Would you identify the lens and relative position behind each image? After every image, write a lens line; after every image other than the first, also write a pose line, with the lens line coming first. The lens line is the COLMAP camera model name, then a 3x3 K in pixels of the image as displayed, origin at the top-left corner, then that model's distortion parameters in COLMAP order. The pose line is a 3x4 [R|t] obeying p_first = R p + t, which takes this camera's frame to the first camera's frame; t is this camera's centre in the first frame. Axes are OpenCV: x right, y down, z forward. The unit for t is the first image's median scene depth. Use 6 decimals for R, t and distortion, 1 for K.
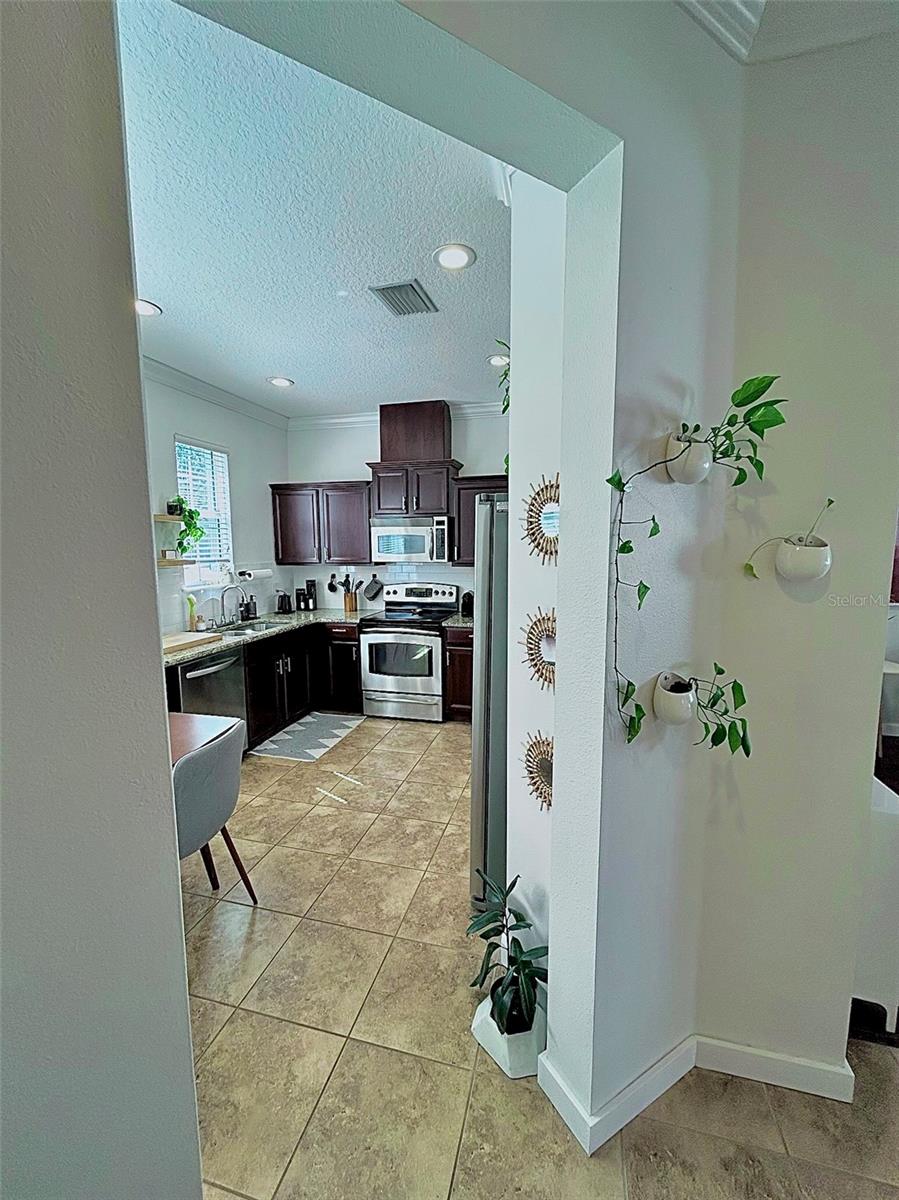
lens RADIAL K [[487.3, 0, 449.5], [0, 487.3, 600.0], [0, 0, 1]] dist [0.001037, 0.000255]
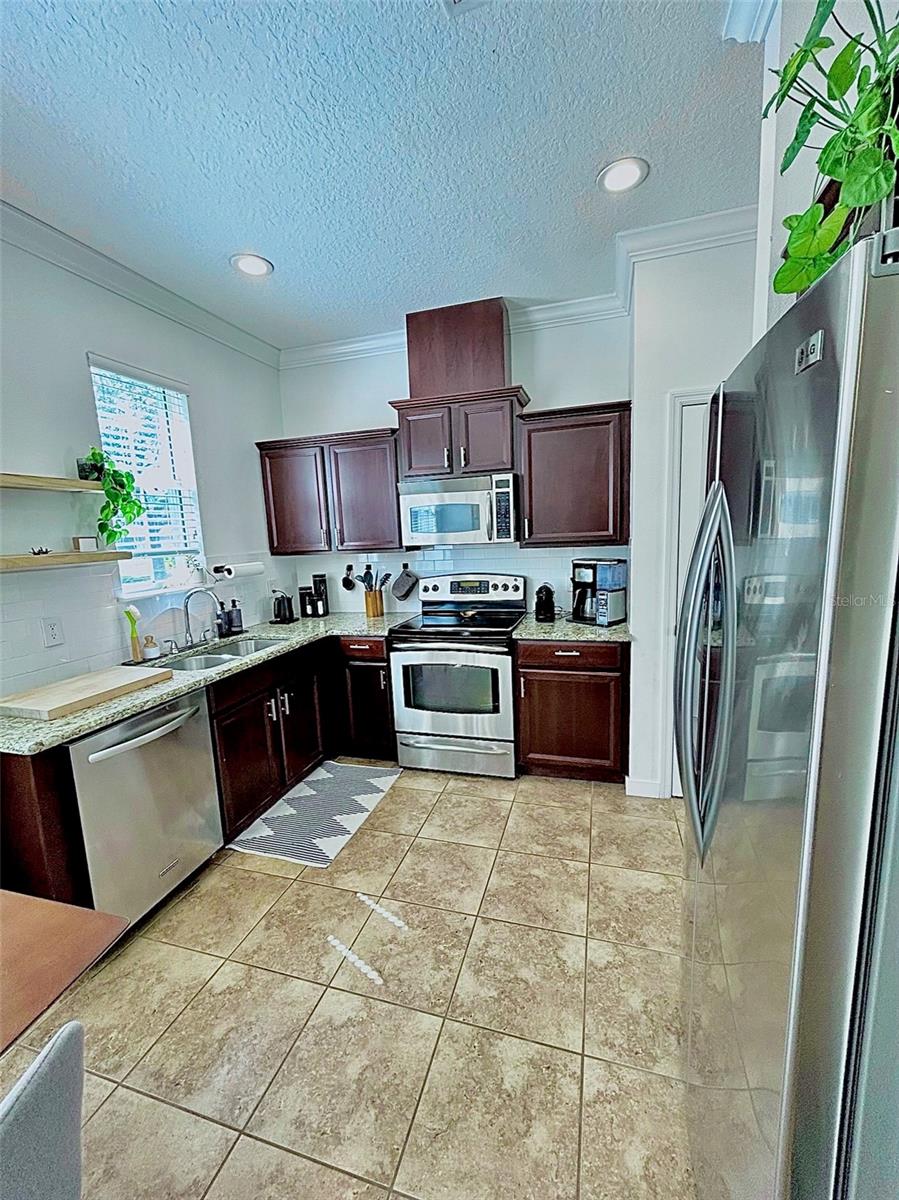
lens RADIAL K [[487.3, 0, 449.5], [0, 487.3, 600.0], [0, 0, 1]] dist [0.001037, 0.000255]
pose [[0.998462, -0.031485, -0.045630, -0.064518], [0.032798, 0.999061, 0.028322, -0.019390], [0.044696, -0.029775, 0.998557, 0.313821]]
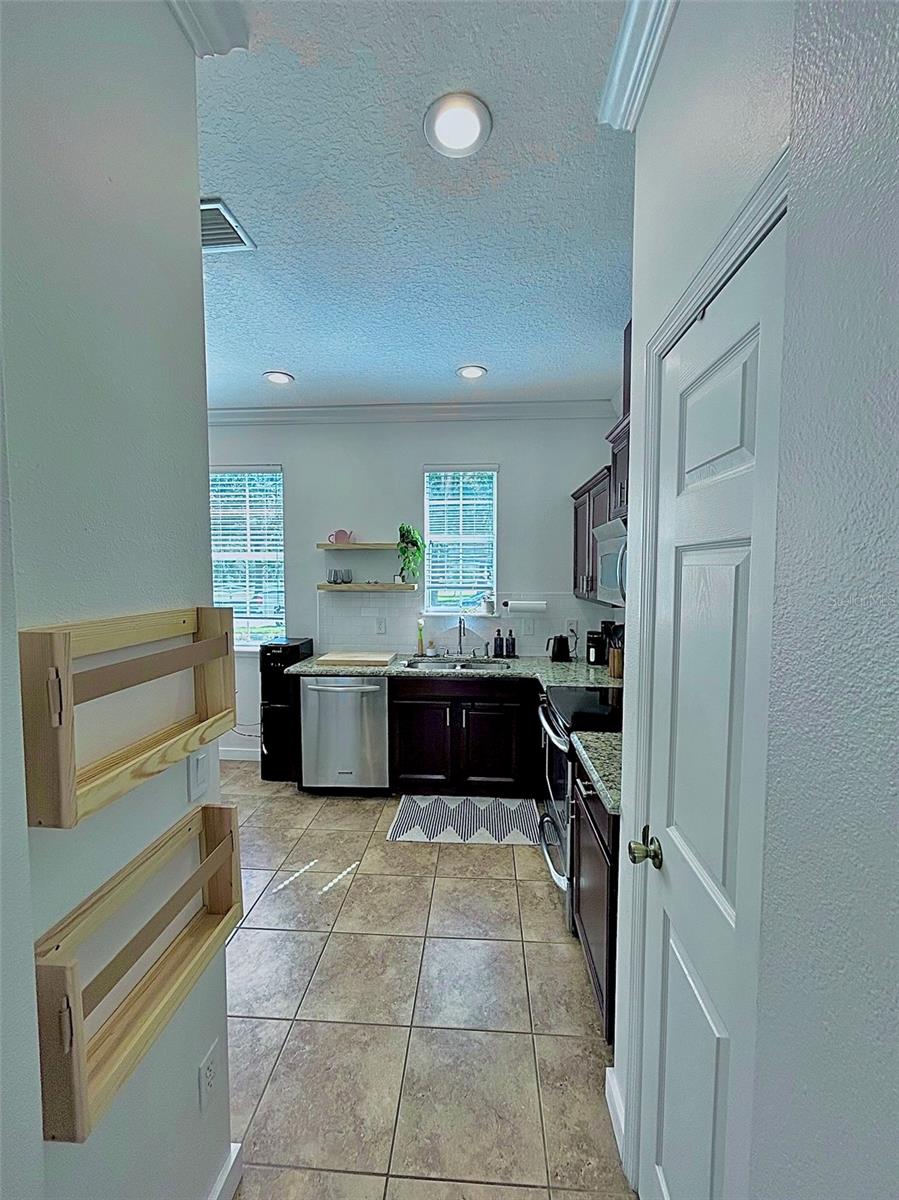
lens RADIAL K [[490.7, 0, 449.5], [0, 490.7, 600.0], [0, 0, 1]] dist [0.023540, 0.000097]
pose [[0.188943, 0.062035, -0.980027, 0.411765], [-0.114482, 0.992589, 0.040759, -0.084349], [0.975292, 0.104495, 0.194645, 0.722544]]
